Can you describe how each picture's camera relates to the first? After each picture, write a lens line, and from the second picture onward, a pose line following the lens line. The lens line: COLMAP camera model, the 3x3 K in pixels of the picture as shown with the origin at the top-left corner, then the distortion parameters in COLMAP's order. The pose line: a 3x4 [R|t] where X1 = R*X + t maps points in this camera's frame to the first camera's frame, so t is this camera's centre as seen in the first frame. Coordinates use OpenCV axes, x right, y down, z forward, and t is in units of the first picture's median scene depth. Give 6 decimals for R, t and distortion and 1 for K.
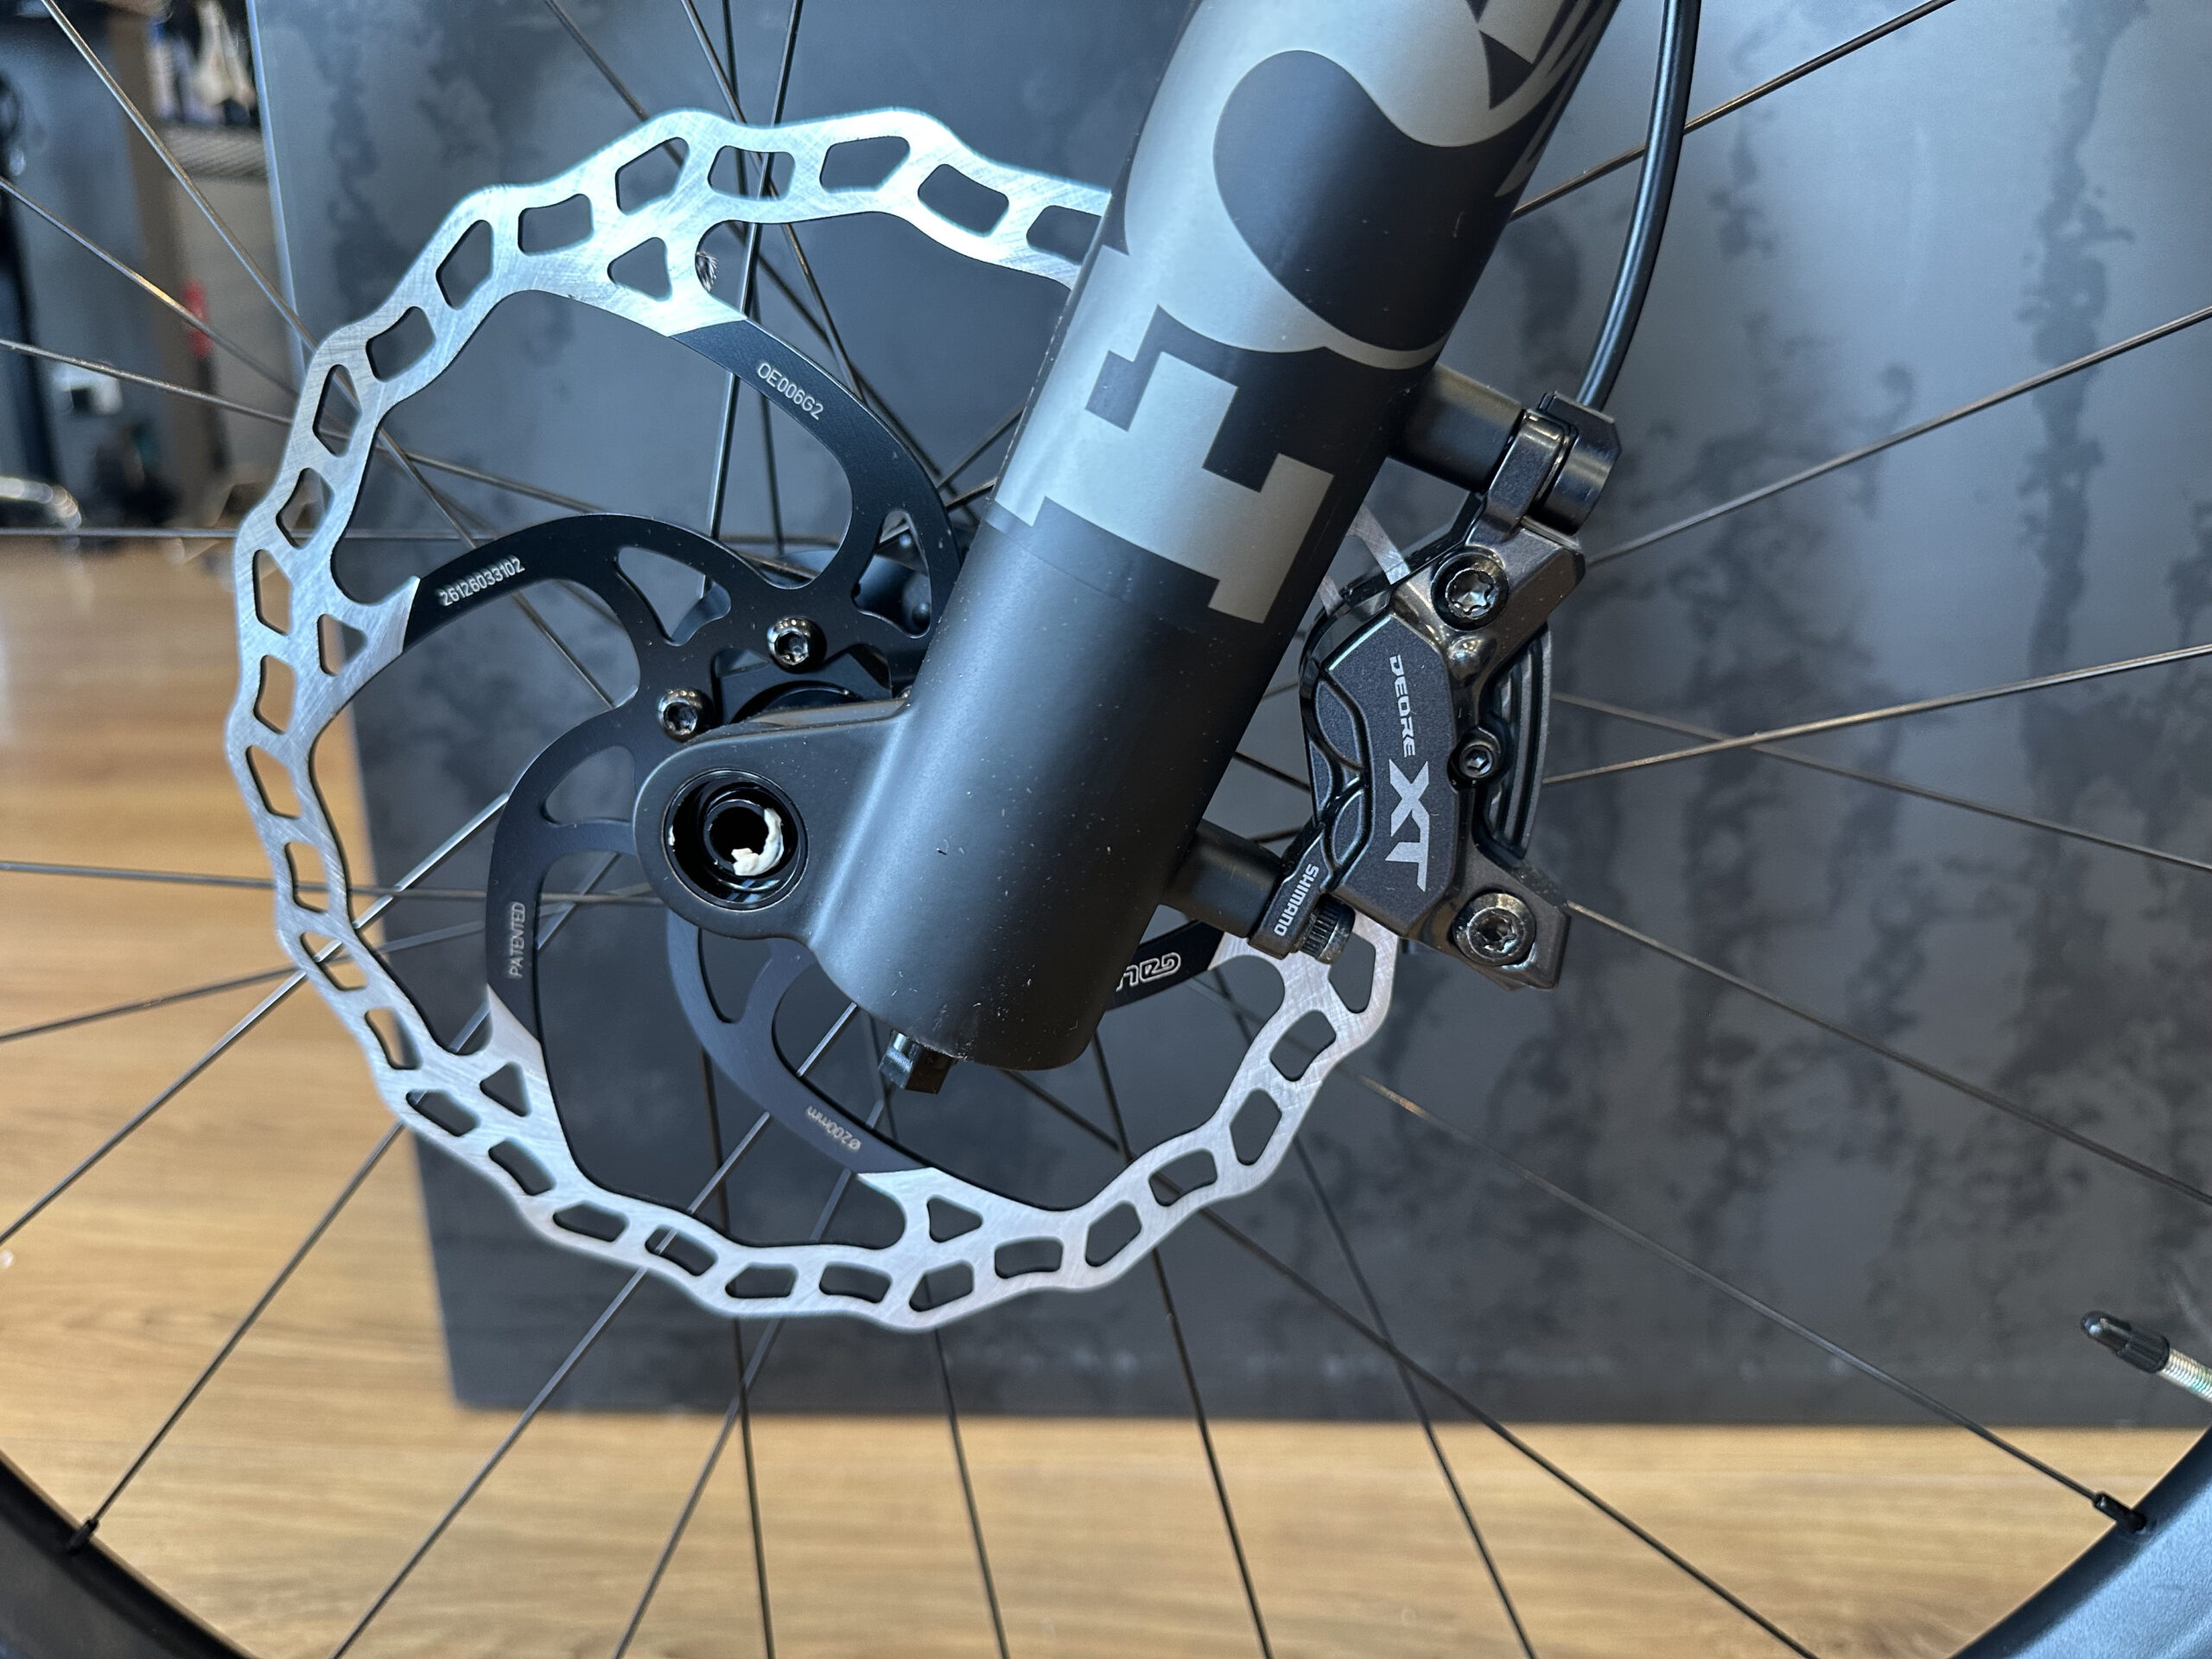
lens RADIAL K [[1838.7, 0, 1151.9], [0, 1838.7, 783.8], [0, 0, 1]] dist [0.120590, -0.377915]
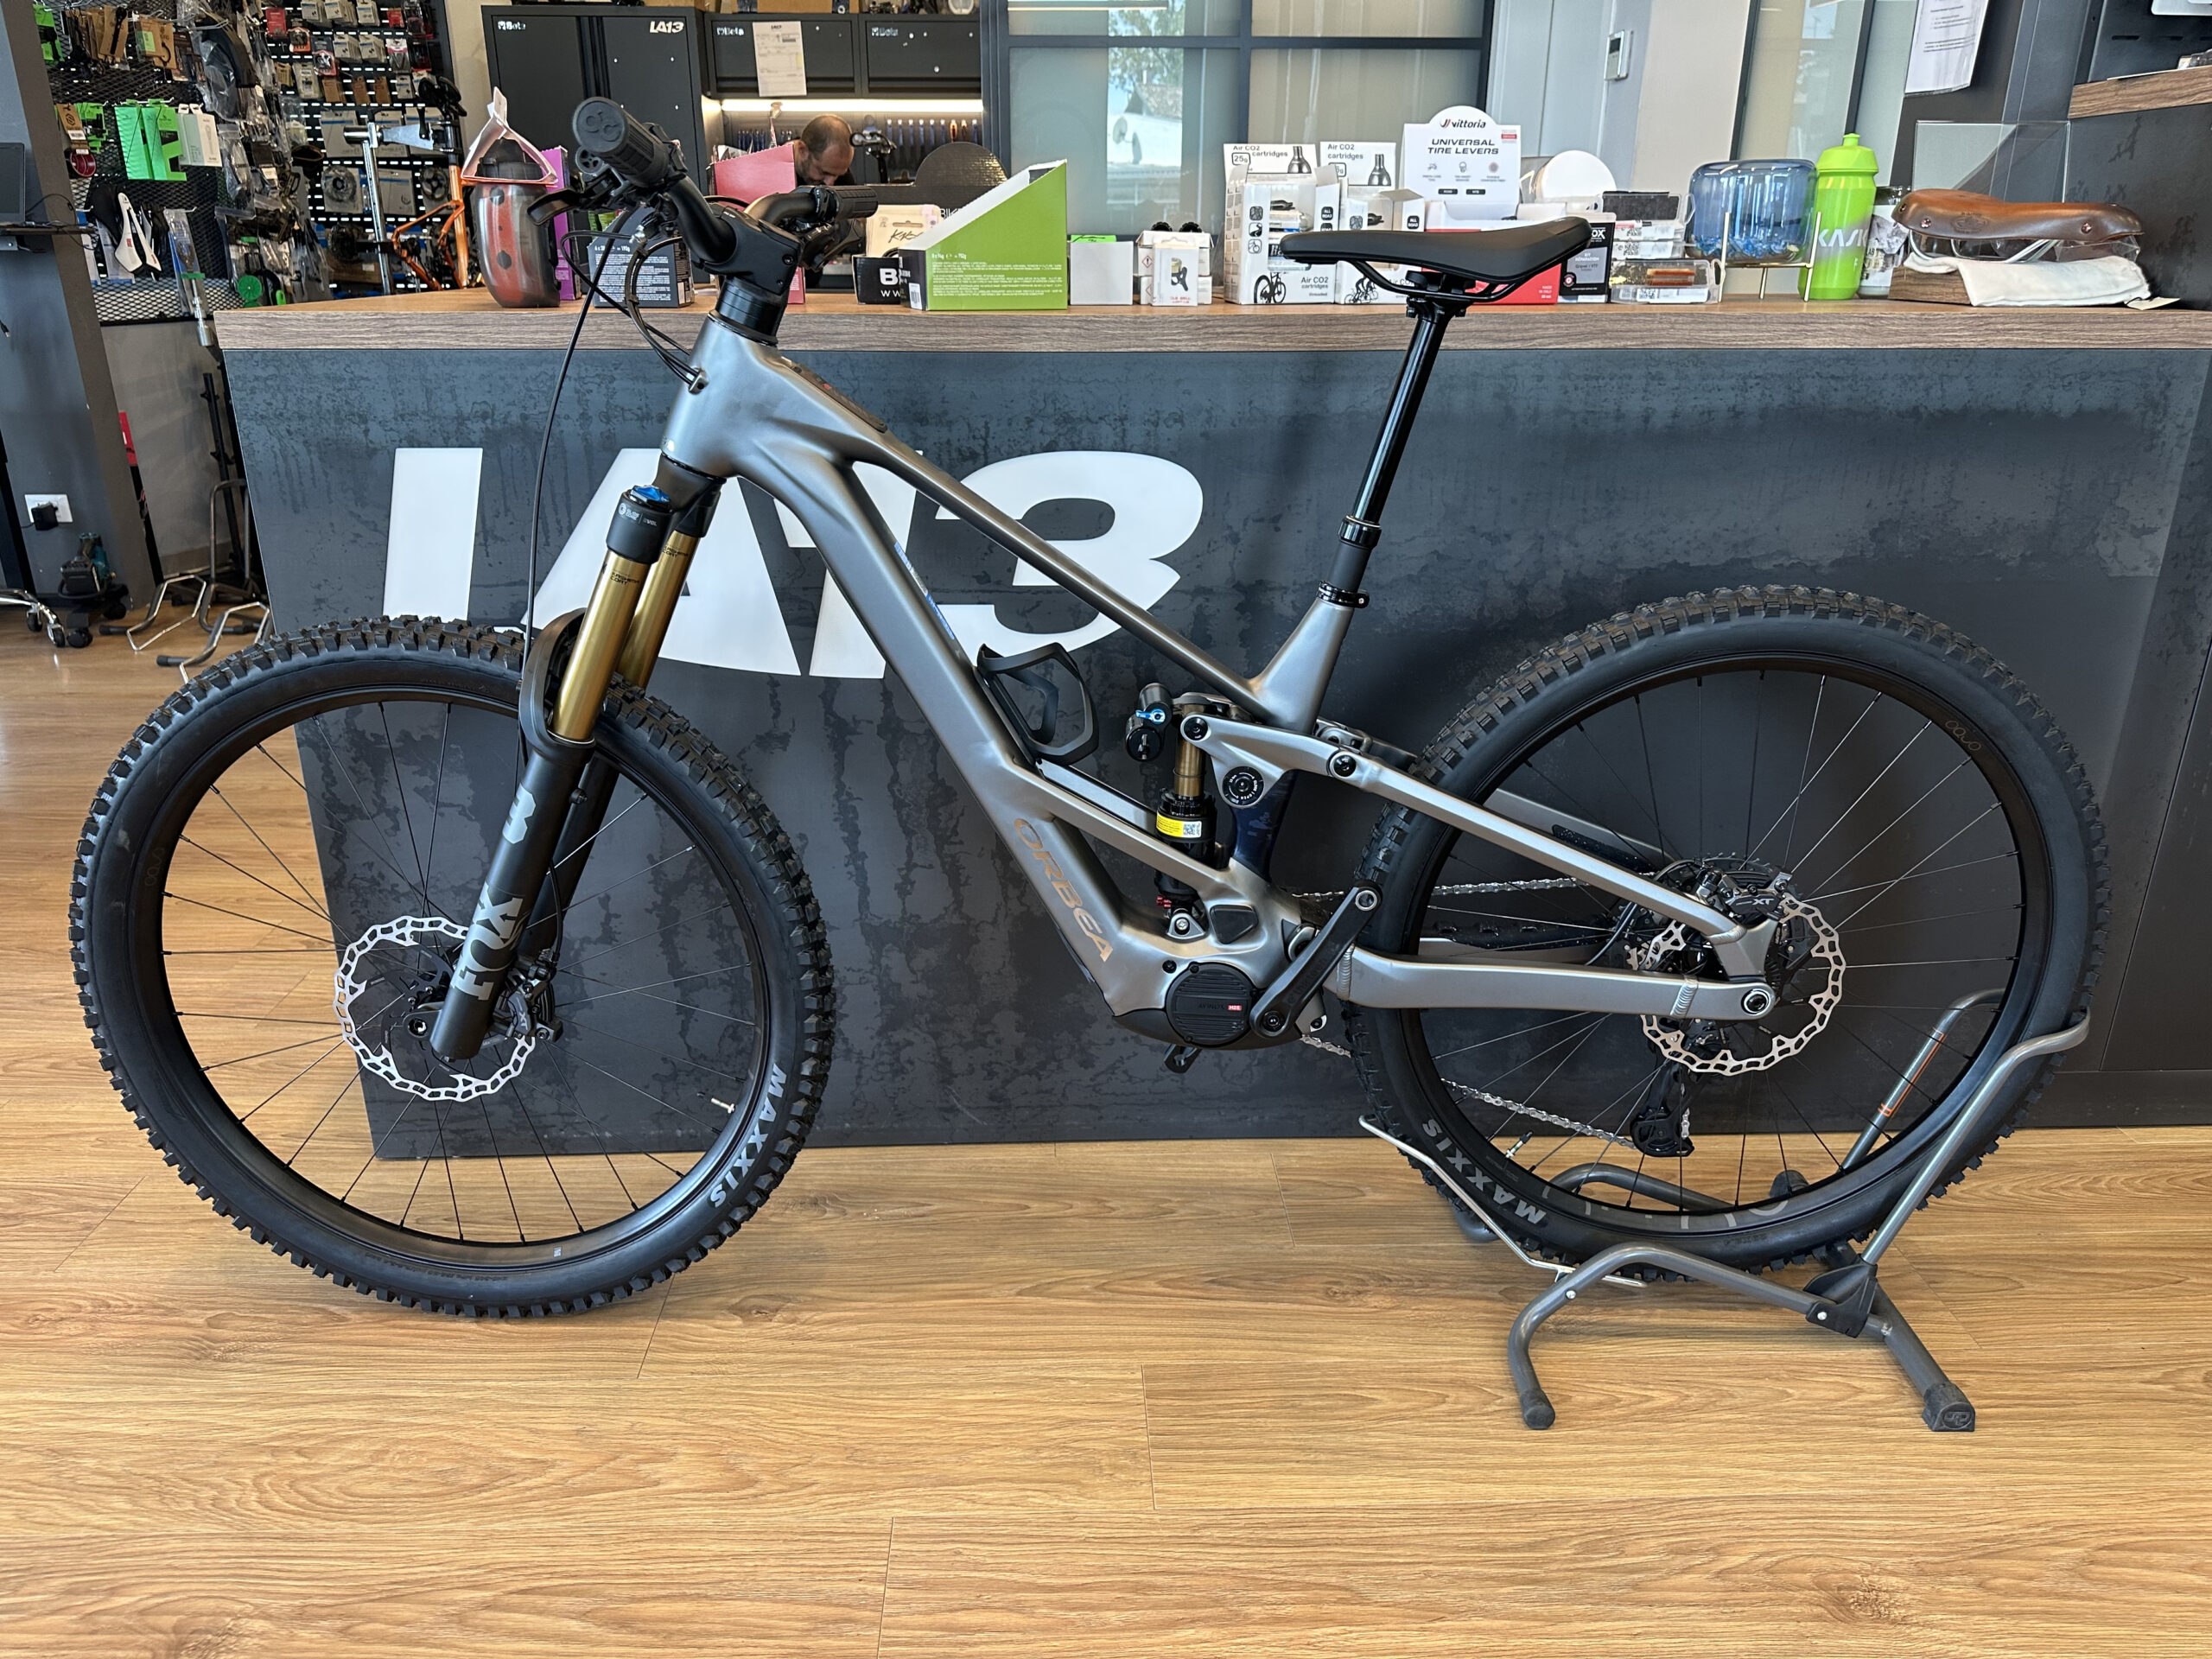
lens RADIAL K [[1575.6, 0, 1102.0], [0, 1575.6, 844.1], [0, 0, 1]] dist [0.092119, -0.195225]
pose [[0.996542, -0.020356, 0.080554, 1.488991], [0.014836, 0.997538, 0.068544, -0.820566], [-0.081751, -0.067112, 0.994391, -4.069762]]
